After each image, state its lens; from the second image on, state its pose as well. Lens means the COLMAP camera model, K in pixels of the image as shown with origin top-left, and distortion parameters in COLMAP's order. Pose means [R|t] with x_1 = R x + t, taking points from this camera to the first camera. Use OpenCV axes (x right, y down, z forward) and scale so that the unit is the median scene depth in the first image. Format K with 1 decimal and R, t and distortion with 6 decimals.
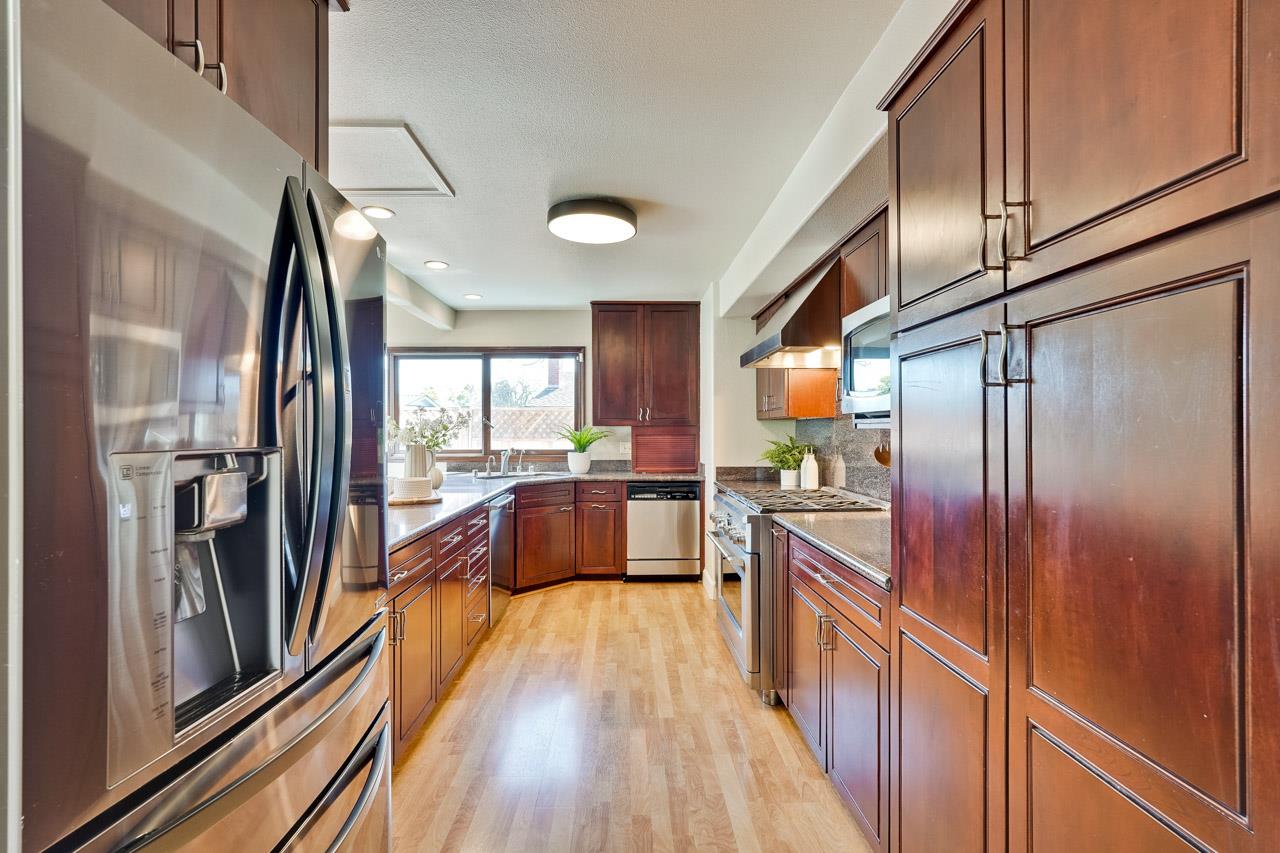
lens RADIAL K [[595.9, 0, 639.6], [0, 595.9, 429.2], [0, 0, 1]] dist [-0.021615, 0.003640]
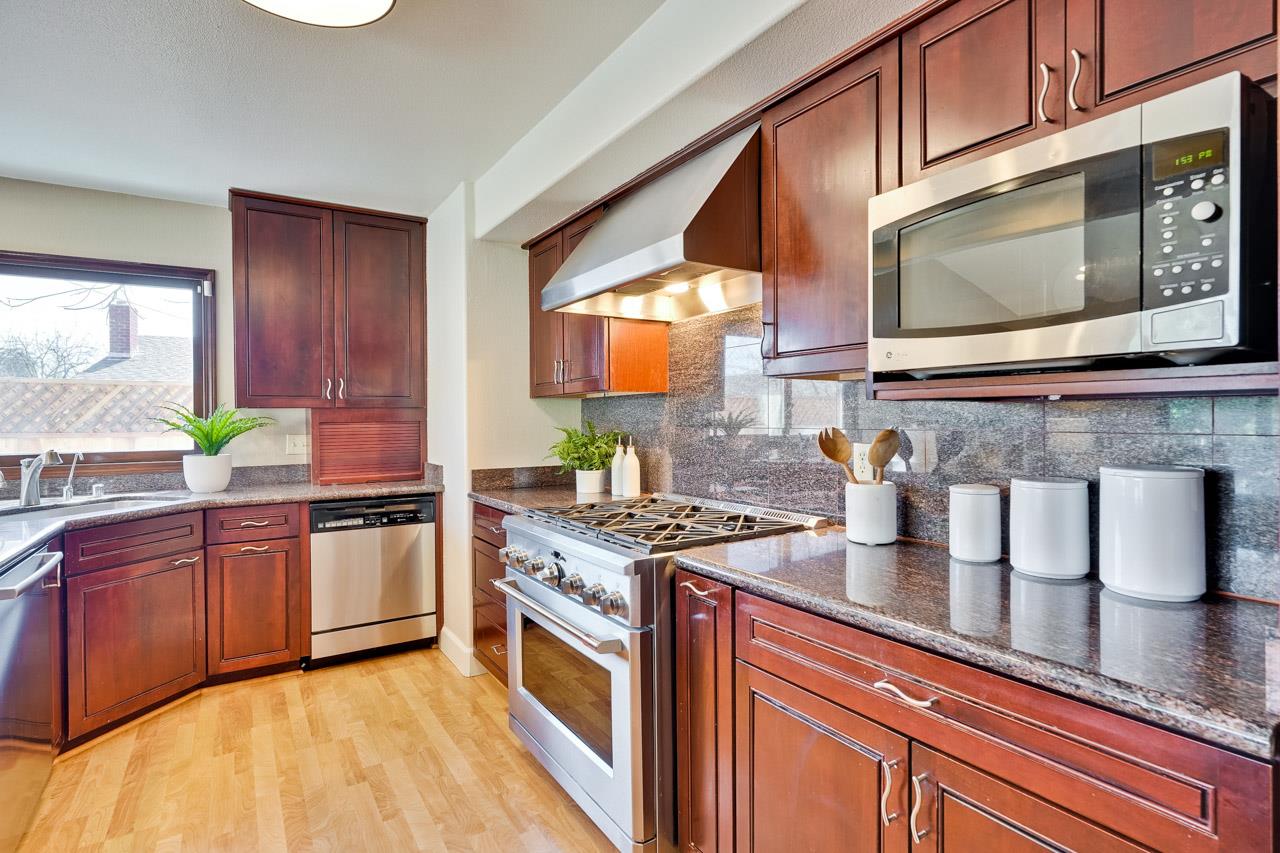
lens RADIAL K [[644.7, 0, 640.4], [0, 644.7, 423.6], [0, 0, 1]] dist [-0.003579, 0.001490]
pose [[0.855427, -0.010641, 0.517814, -0.070384], [0.007067, 0.999936, 0.008875, 0.007328], [-0.517875, -0.003933, 0.855447, 0.283978]]
